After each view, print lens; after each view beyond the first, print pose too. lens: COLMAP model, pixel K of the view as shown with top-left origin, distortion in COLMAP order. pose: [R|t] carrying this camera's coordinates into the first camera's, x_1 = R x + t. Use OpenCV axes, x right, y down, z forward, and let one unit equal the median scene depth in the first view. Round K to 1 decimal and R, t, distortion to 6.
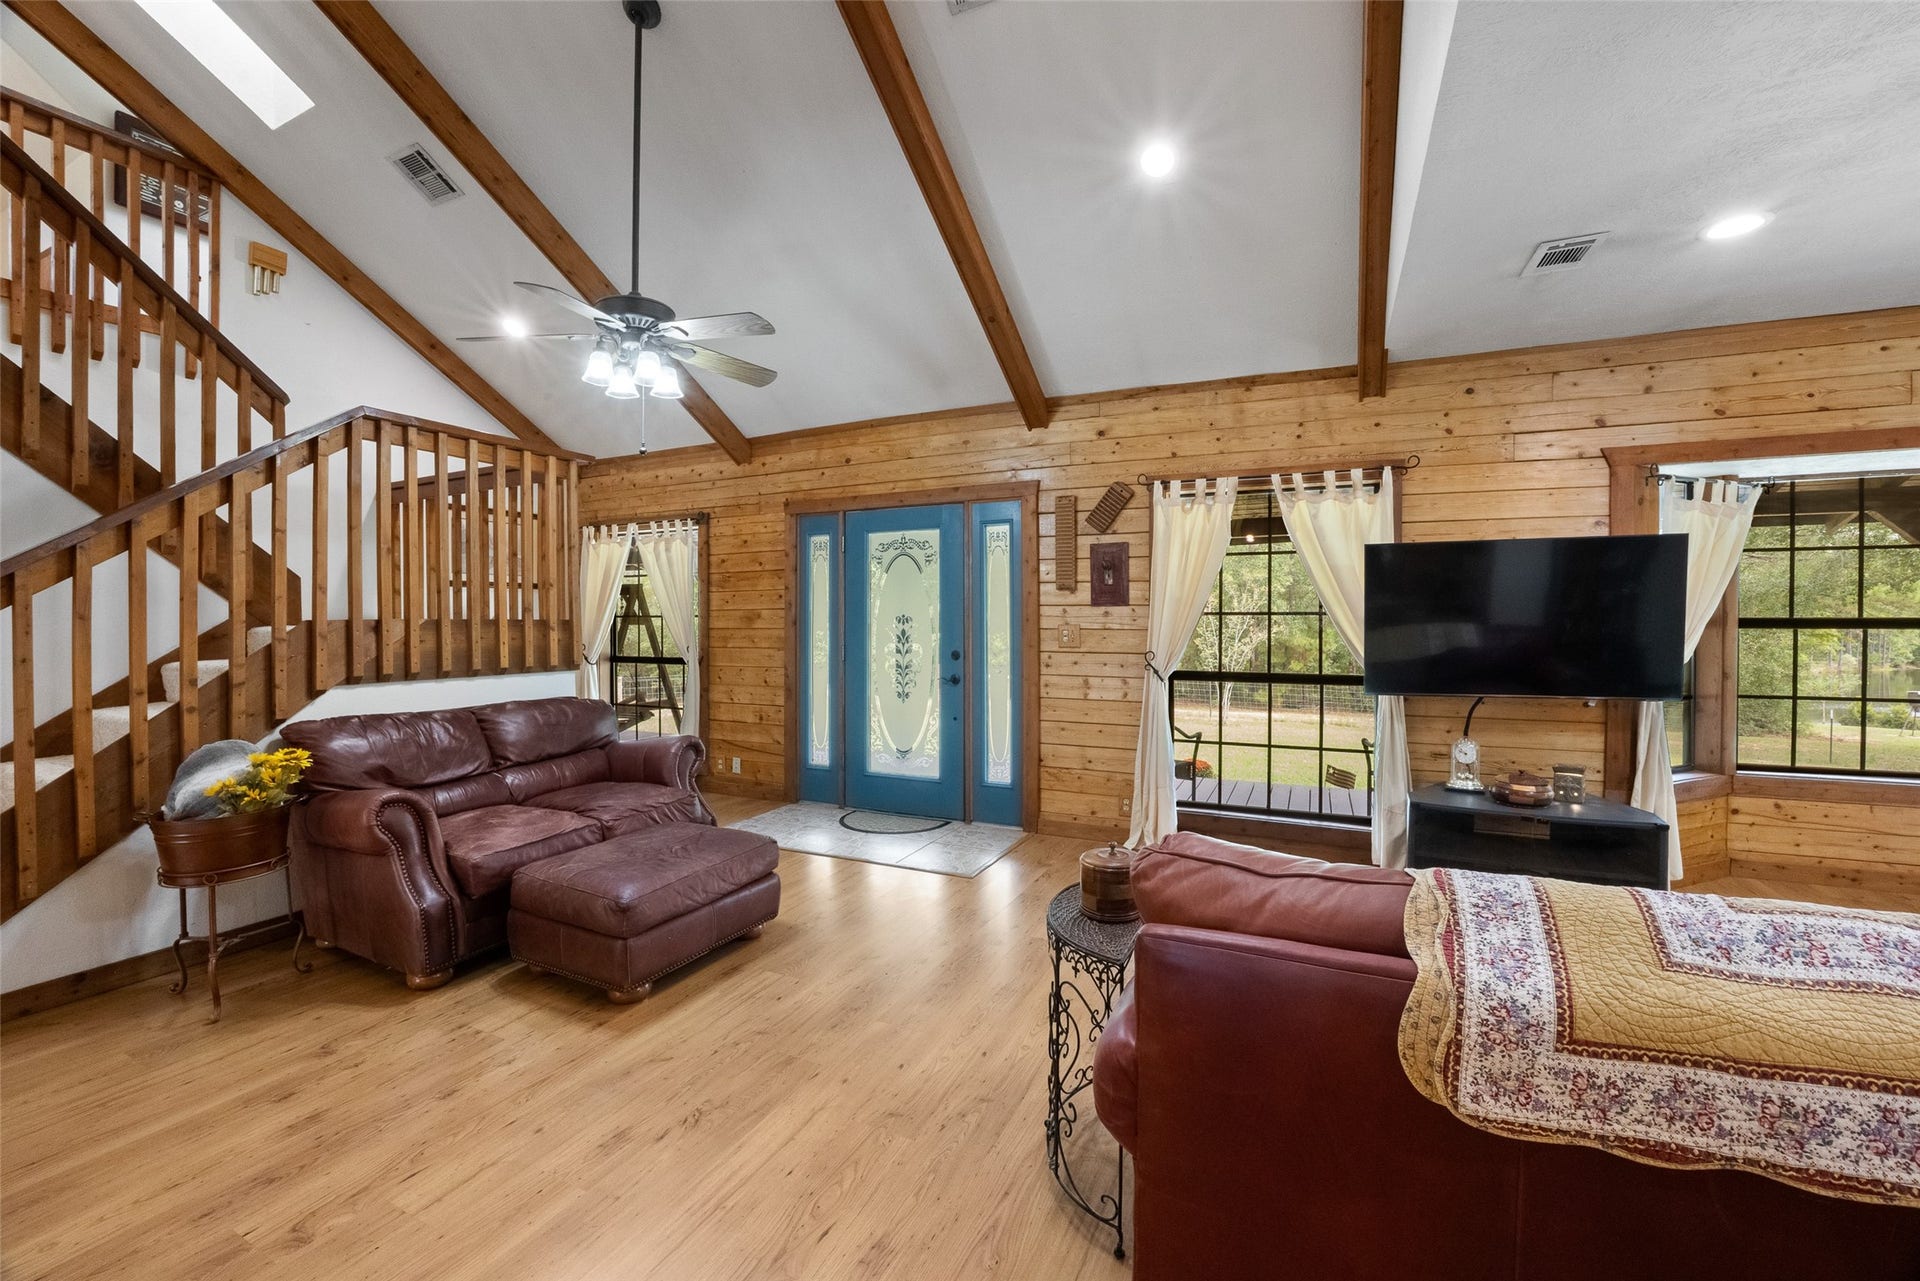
lens RADIAL K [[784.8, 0, 956.0], [0, 784.8, 620.4], [0, 0, 1]] dist [-0.031800, 0.003540]
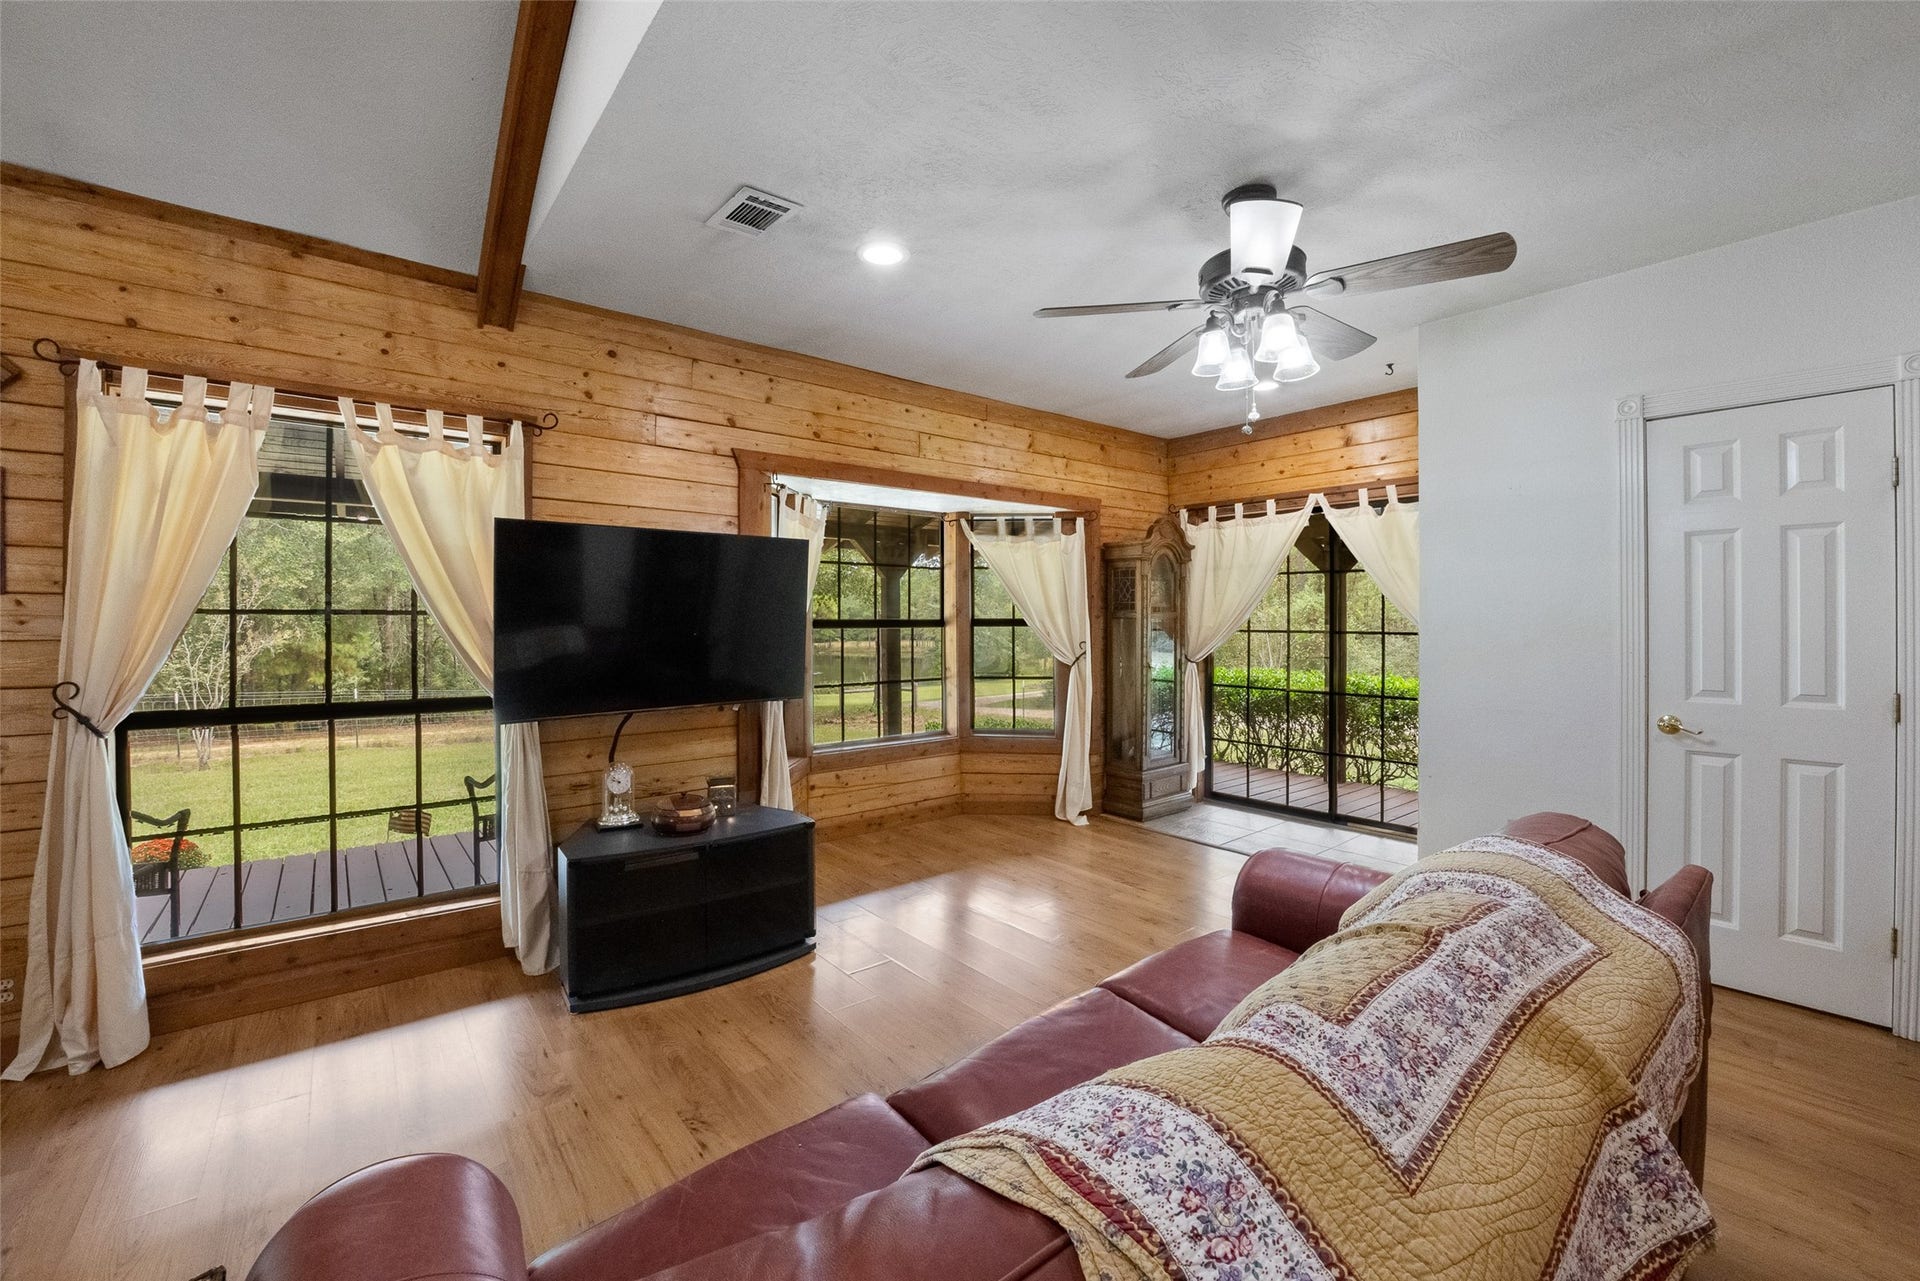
lens RADIAL K [[784.8, 0, 973.6], [0, 784.8, 621.0], [0, 0, 1]] dist [-0.031800, 0.003540]
pose [[0.427914, -0.000415, 0.903819, 0.057704], [0.002023, 0.999998, -0.000498, 0.000175], [-0.903817, 0.002041, 0.427914, 0.265263]]
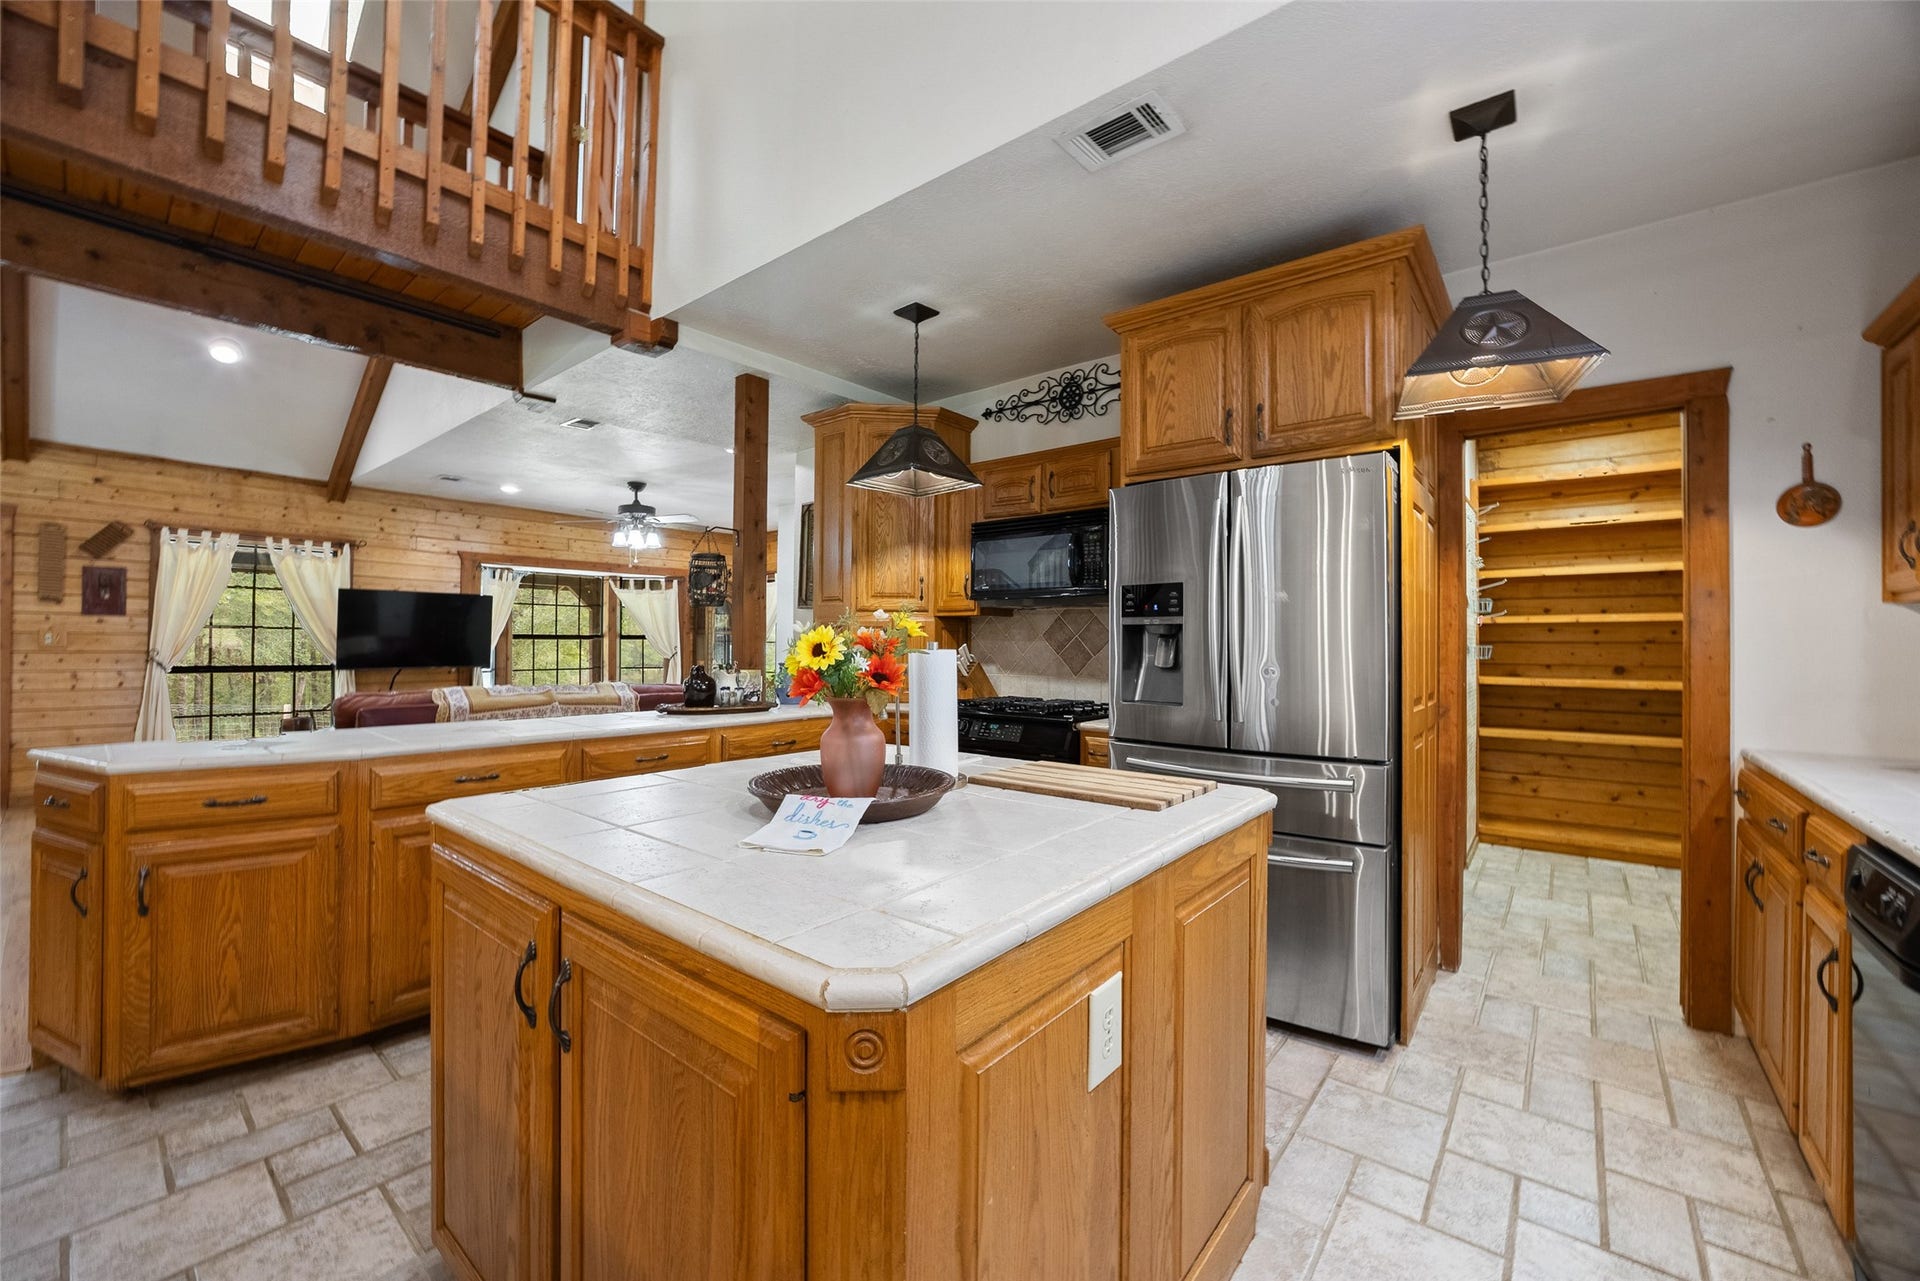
lens RADIAL K [[753.9, 0, 941.9], [0, 753.9, 636.6], [0, 0, 1]] dist [-0.003152, 0.000490]
pose [[0.262815, 0.014686, 0.964734, -0.745753], [-0.003225, 0.999892, -0.014342, 0.034990], [-0.964841, 0.000658, 0.262834, -0.769781]]
